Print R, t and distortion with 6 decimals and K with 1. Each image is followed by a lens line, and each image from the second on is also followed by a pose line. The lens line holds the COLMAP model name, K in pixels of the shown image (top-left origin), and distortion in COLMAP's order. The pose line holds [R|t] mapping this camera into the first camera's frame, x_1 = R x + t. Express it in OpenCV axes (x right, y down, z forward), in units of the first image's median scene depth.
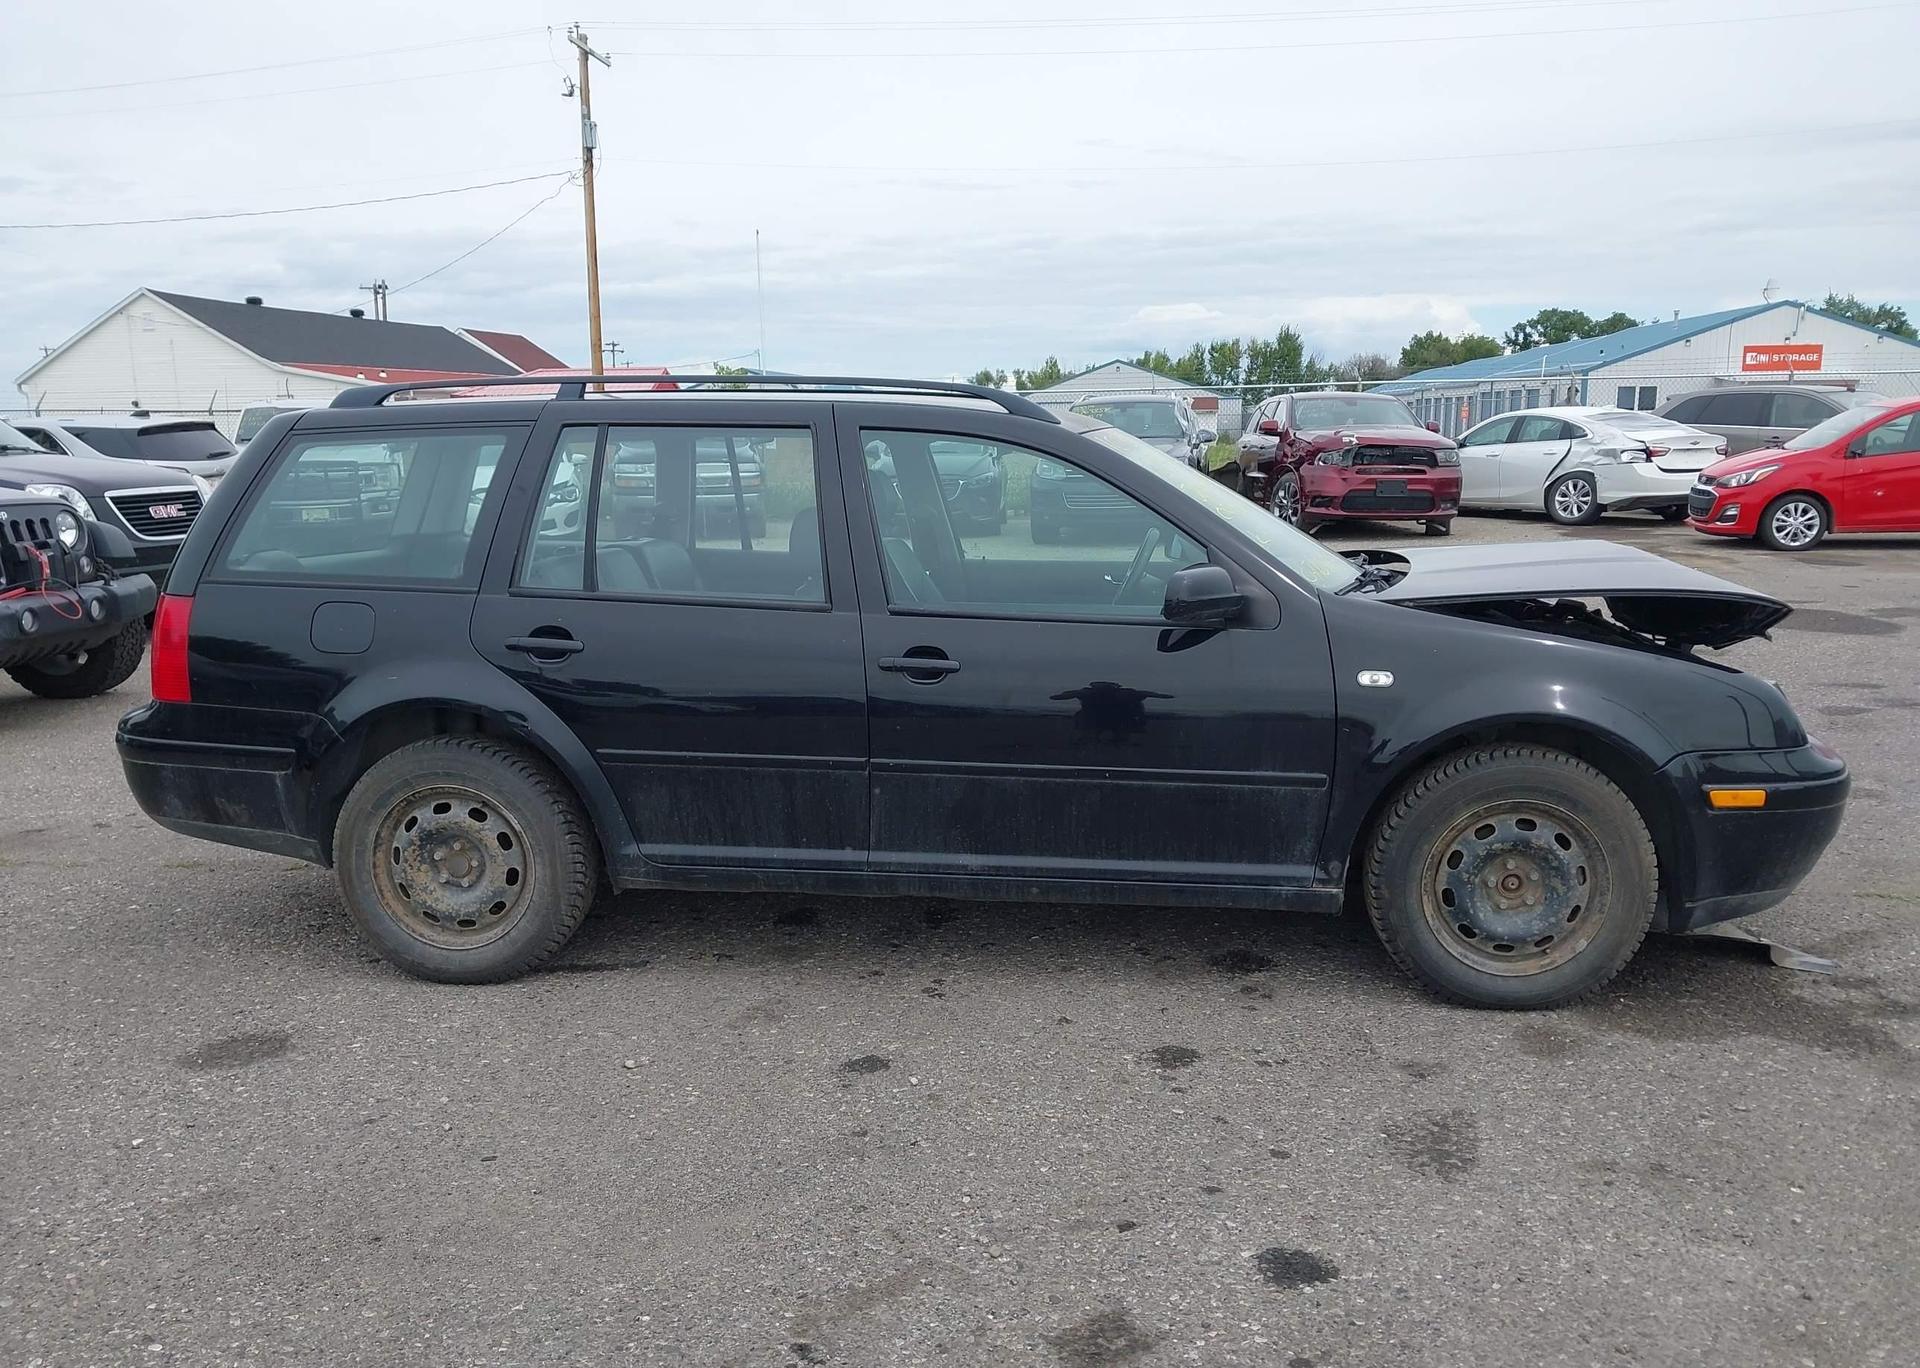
lens RADIAL K [[1538.3, 0, 979.8], [0, 1538.3, 748.5], [0, 0, 1]] dist [0.051309, -0.073840]
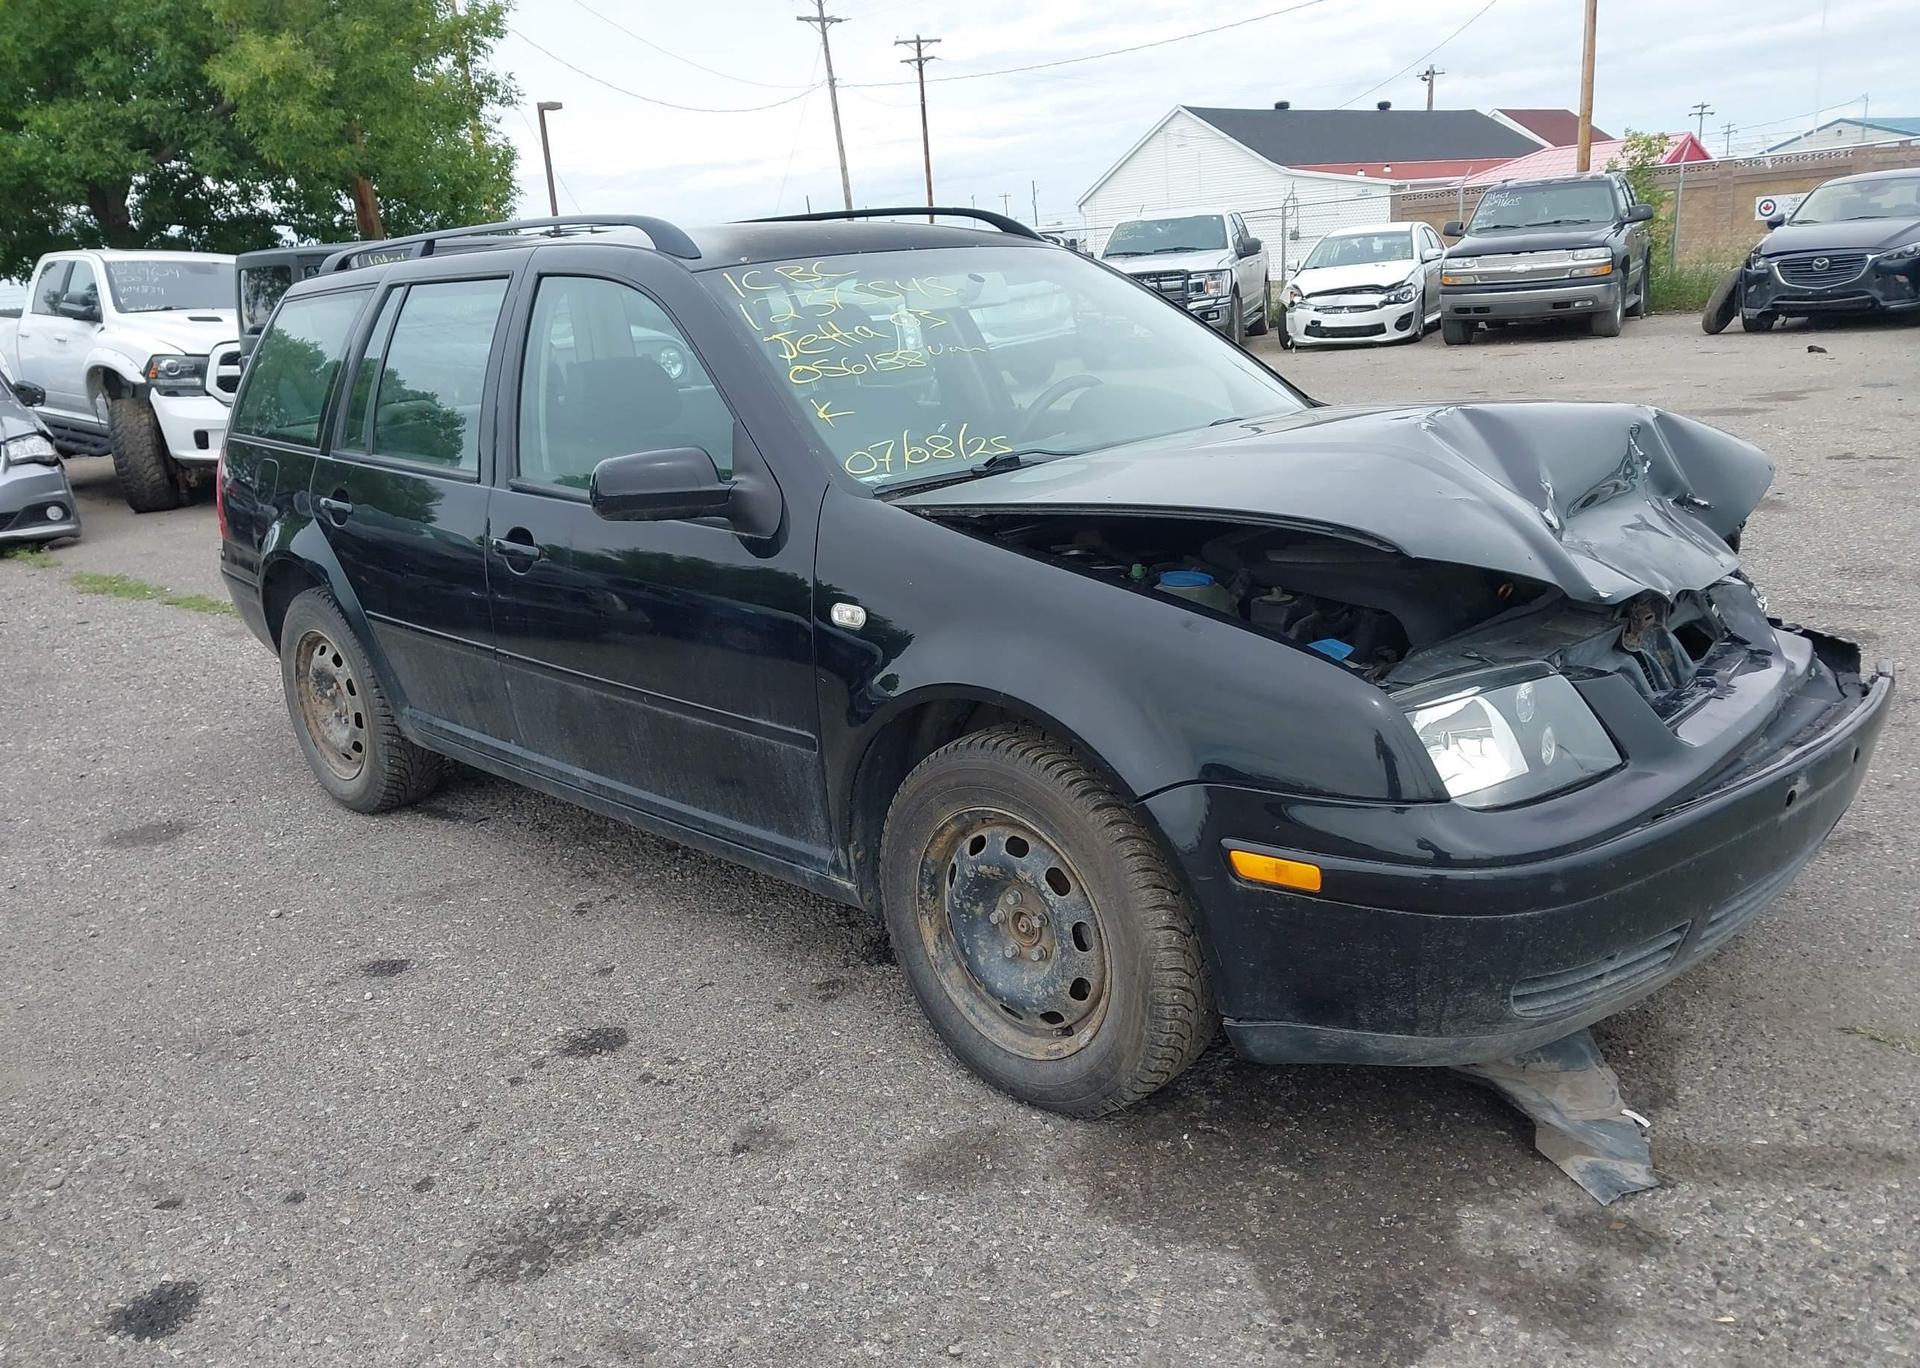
lens RADIAL K [[1538.3, 0, 979.8], [0, 1538.3, 748.5], [0, 0, 1]] dist [0.051309, -0.073840]
pose [[0.779221, 0.144621, -0.609836, 0.698619], [-0.065552, 0.986483, 0.150183, -0.088685], [0.623312, -0.077050, 0.778168, 0.430077]]
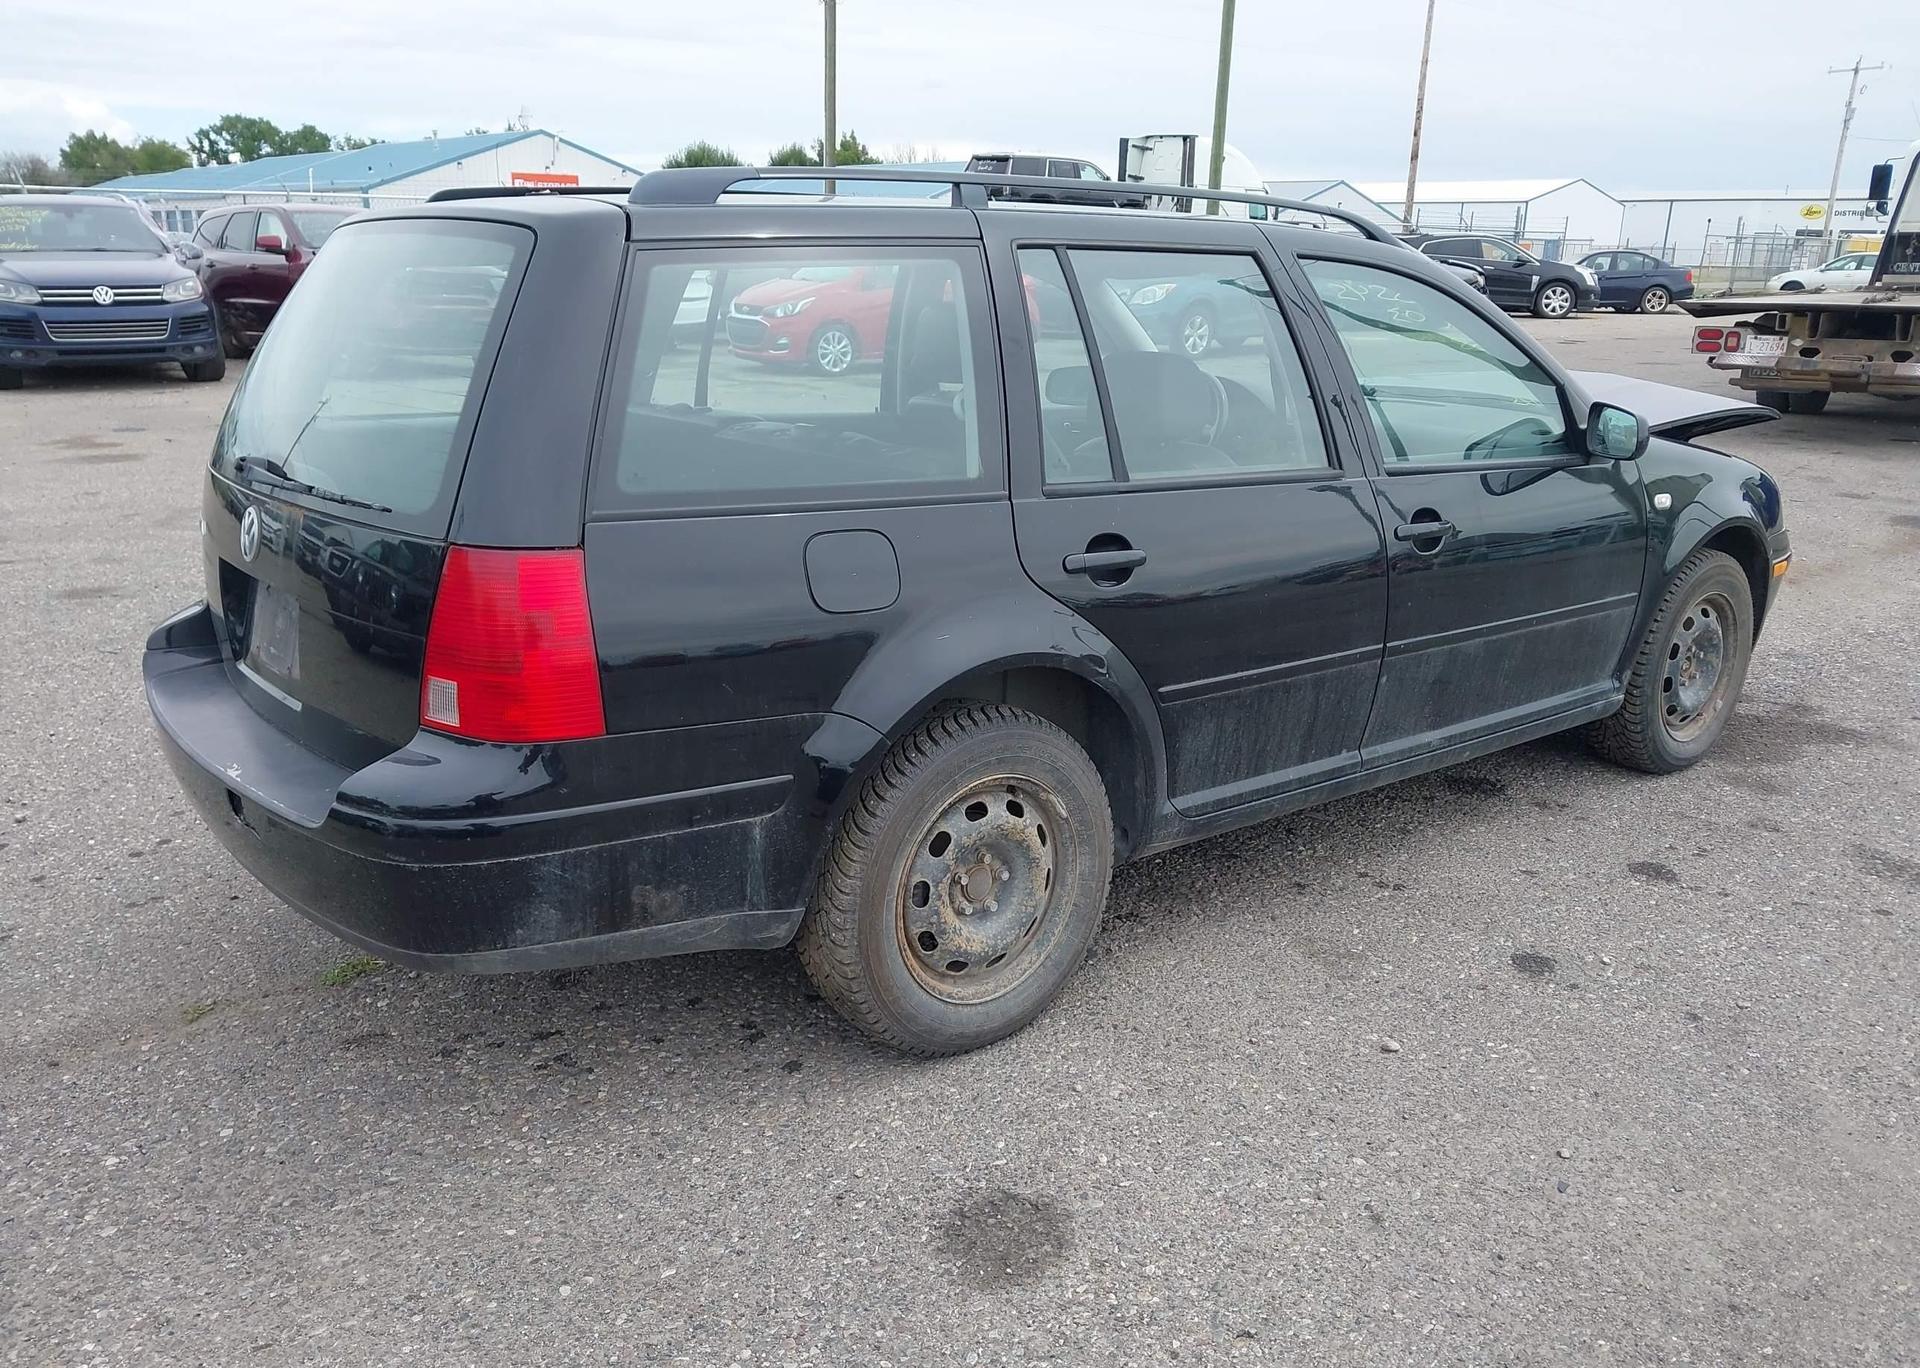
lens RADIAL K [[1540.3, 0, 977.8], [0, 1540.3, 752.6], [0, 0, 1]] dist [0.054159, -0.074820]
pose [[0.699125, -0.199319, 0.686656, -0.822136], [0.123338, 0.979581, 0.158770, -0.098608], [-0.704281, -0.026309, 0.709433, 0.503341]]
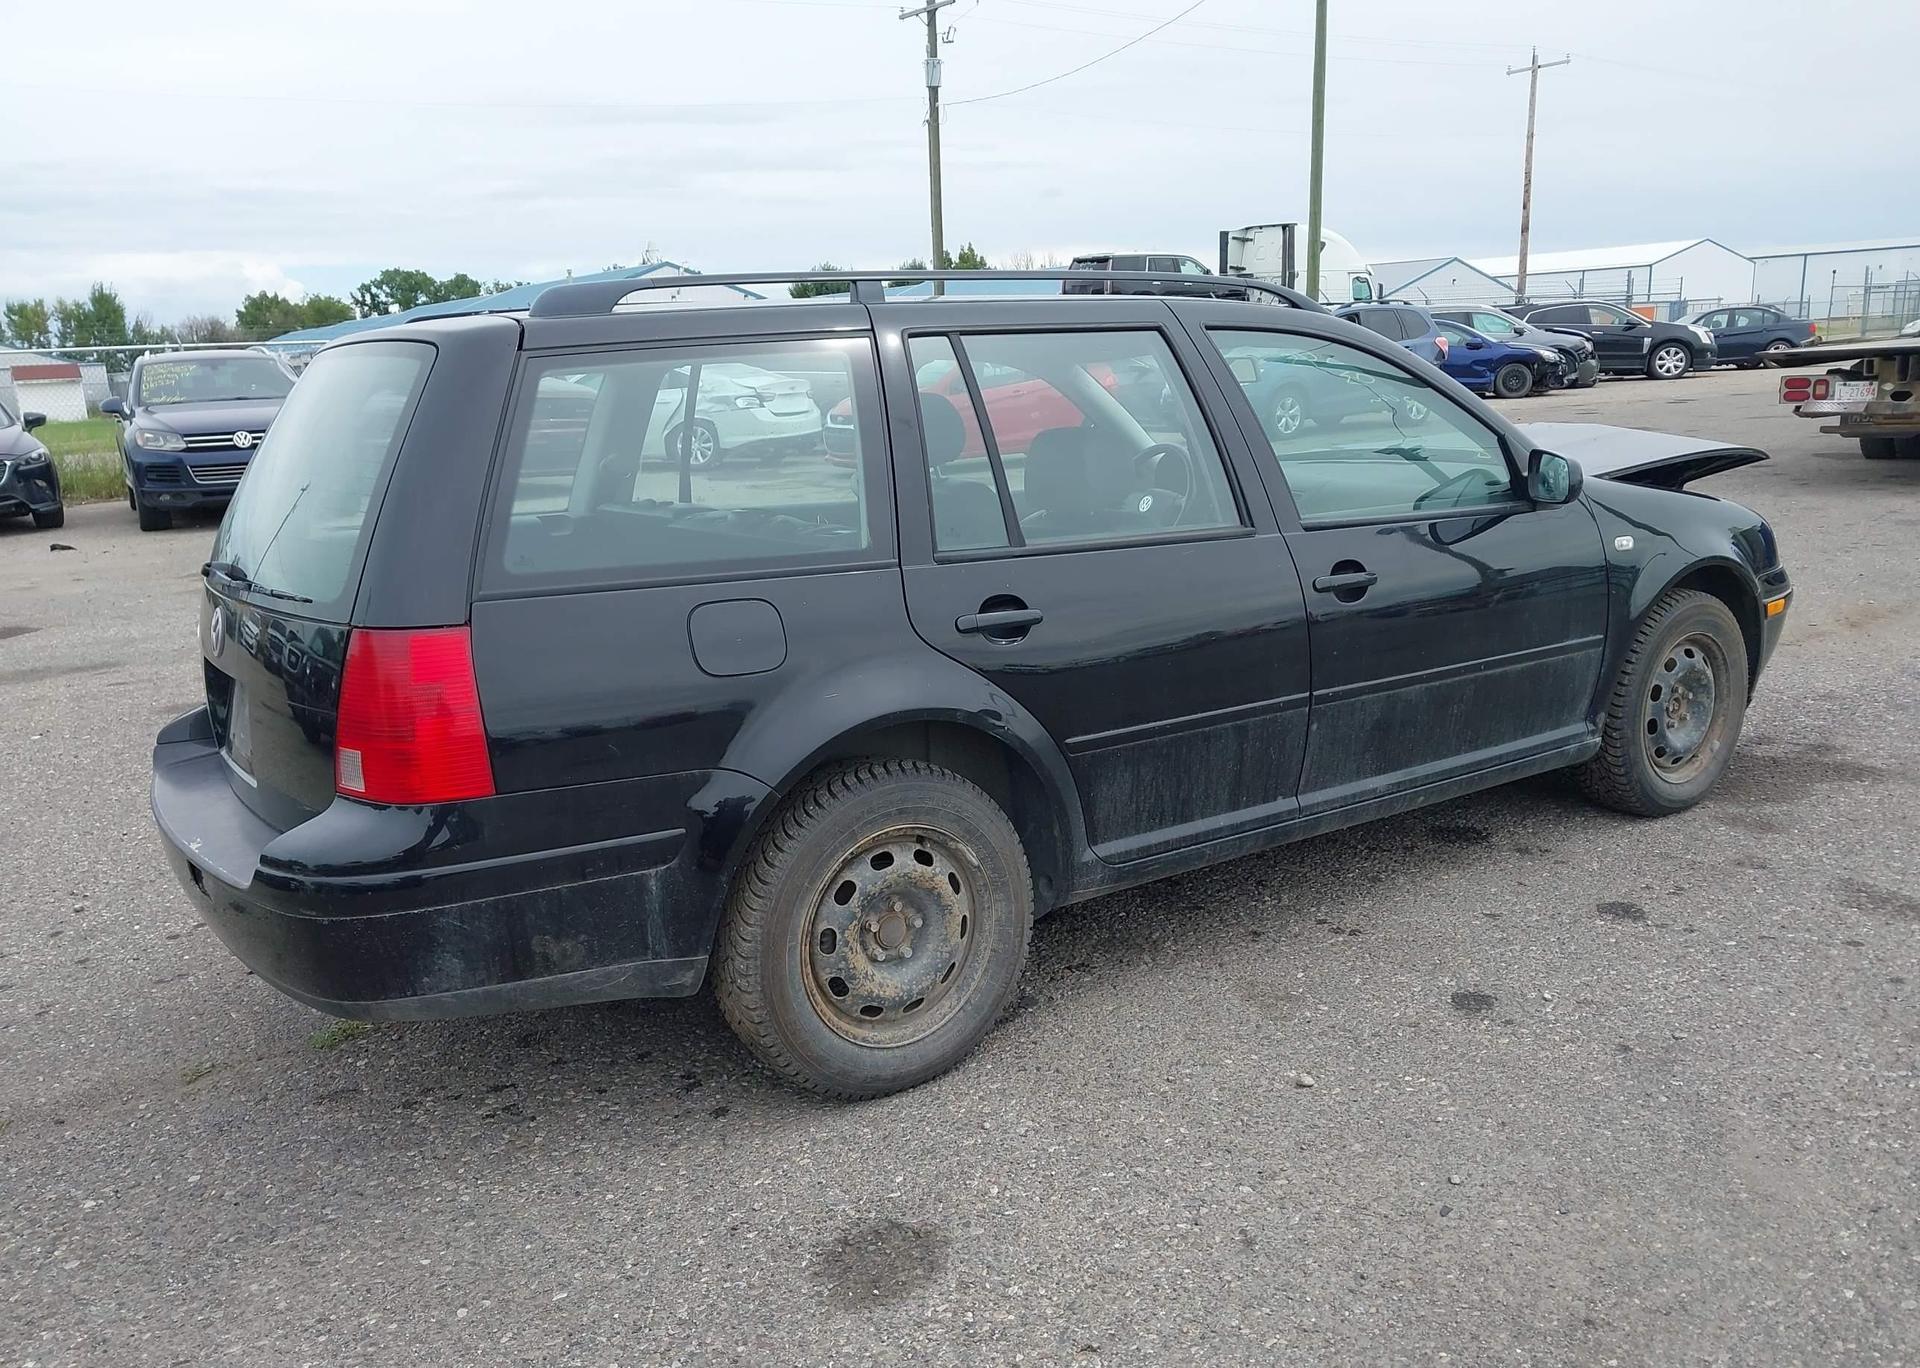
lens RADIAL K [[1538.3, 0, 979.8], [0, 1538.3, 748.5], [0, 0, 1]] dist [0.051309, -0.073840]
pose [[0.751950, -0.184887, 0.632762, -0.768122], [0.171022, 0.981713, 0.083612, -0.067969], [-0.636650, 0.045344, 0.769819, 0.400061]]
